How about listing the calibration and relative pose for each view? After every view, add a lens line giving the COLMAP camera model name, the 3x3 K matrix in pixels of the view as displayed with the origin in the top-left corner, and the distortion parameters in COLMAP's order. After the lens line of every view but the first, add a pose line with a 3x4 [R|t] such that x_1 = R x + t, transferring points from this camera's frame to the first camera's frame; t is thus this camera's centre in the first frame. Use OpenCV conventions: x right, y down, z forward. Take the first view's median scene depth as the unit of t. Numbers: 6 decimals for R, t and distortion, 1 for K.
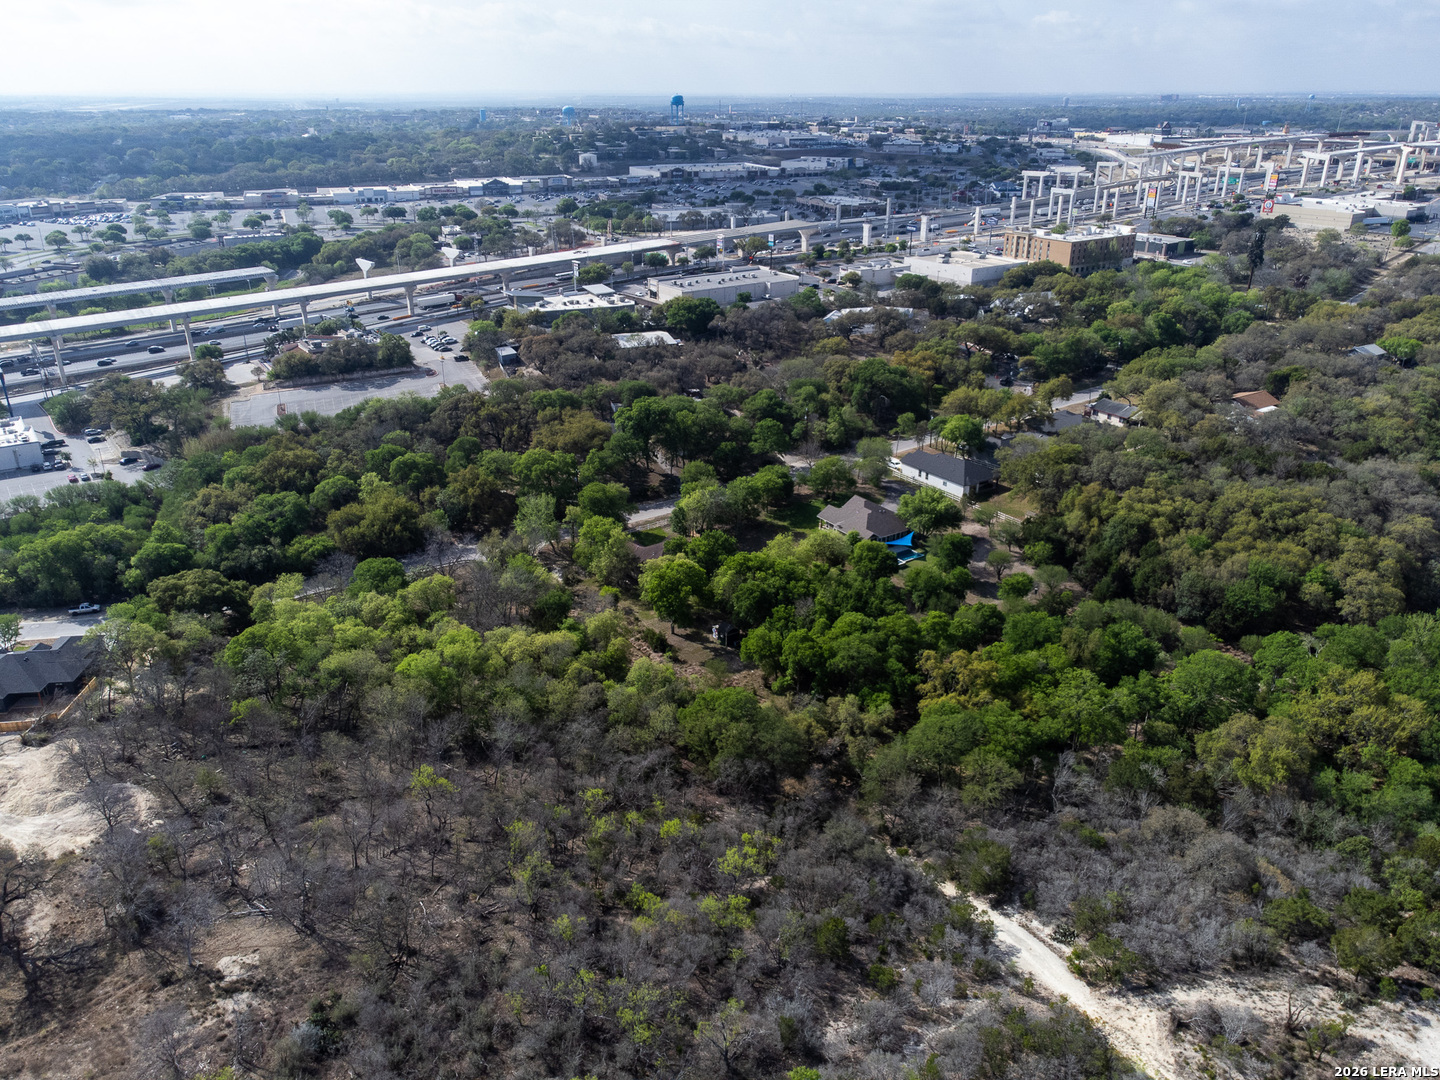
lens RADIAL K [[1067.1, 0, 716.1], [0, 1067.1, 542.8], [0, 0, 1]] dist [0.005697, 0.015338]
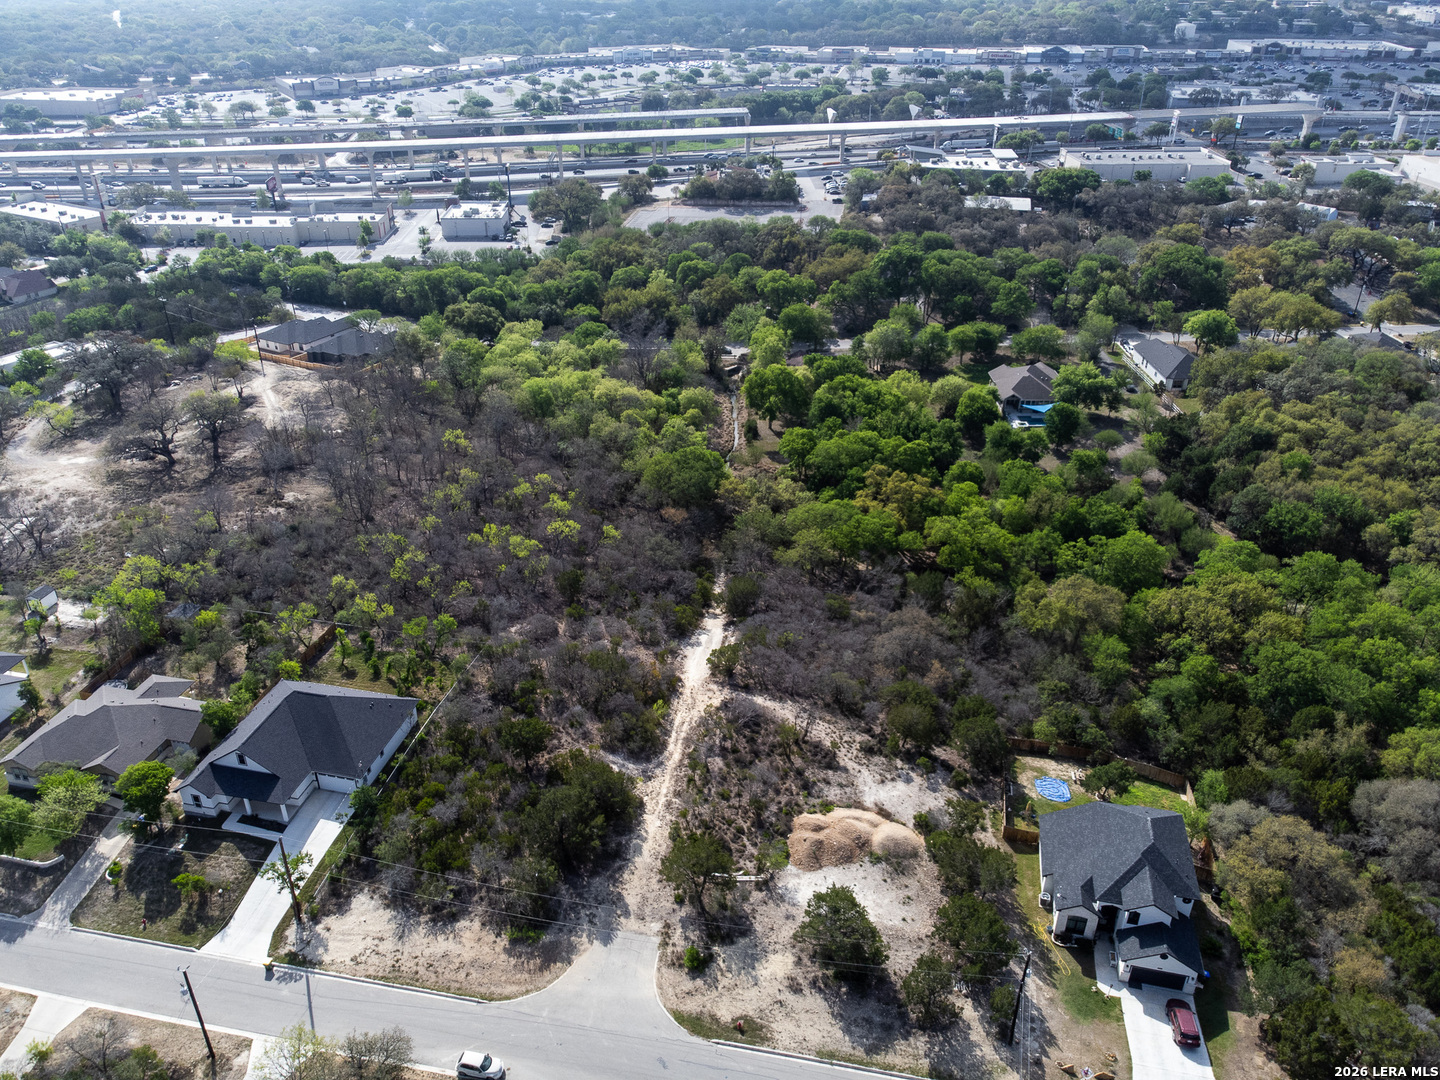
lens RADIAL K [[1067.1, 0, 721.2], [0, 1067.1, 532.9], [0, 0, 1]] dist [0.005697, 0.015338]
pose [[0.836944, 0.267521, -0.477448, 0.285575], [-0.220918, 0.963297, 0.152491, 0.017131], [0.500719, -0.022149, 0.865326, -0.027728]]
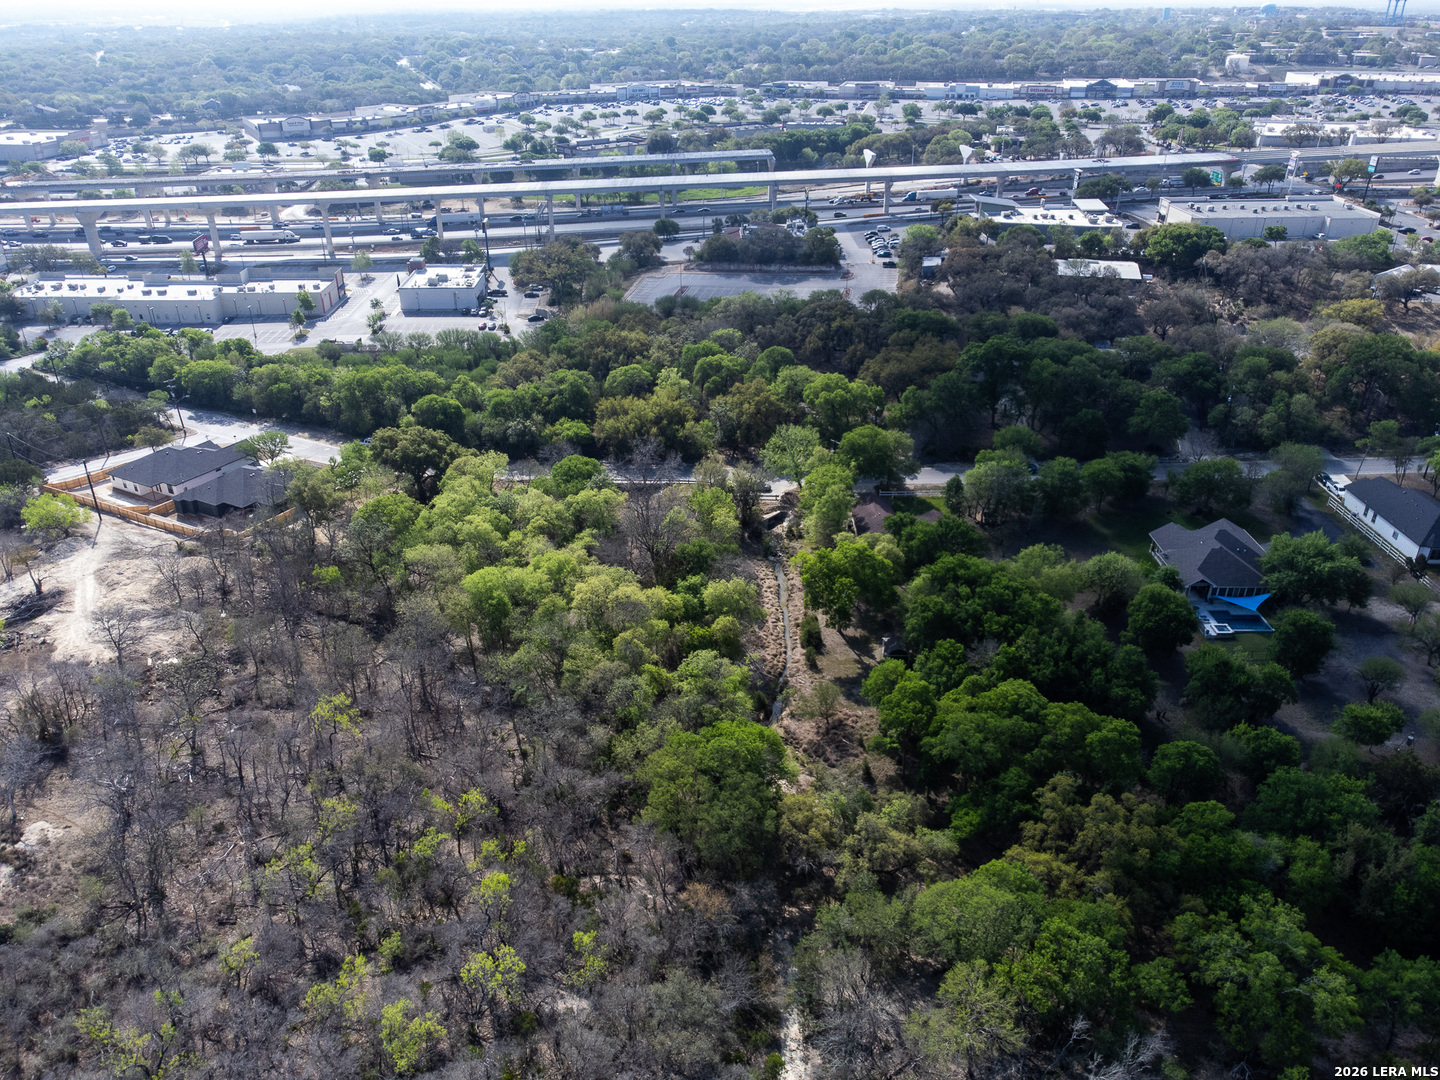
lens RADIAL K [[1067.1, 0, 716.1], [0, 1067.1, 537.6], [0, 0, 1]] dist [0.005697, 0.015338]
pose [[0.832488, 0.253824, -0.492481, 0.141904], [-0.218923, 0.967250, 0.128454, -0.034747], [0.508957, 0.000879, 0.860791, 0.156786]]
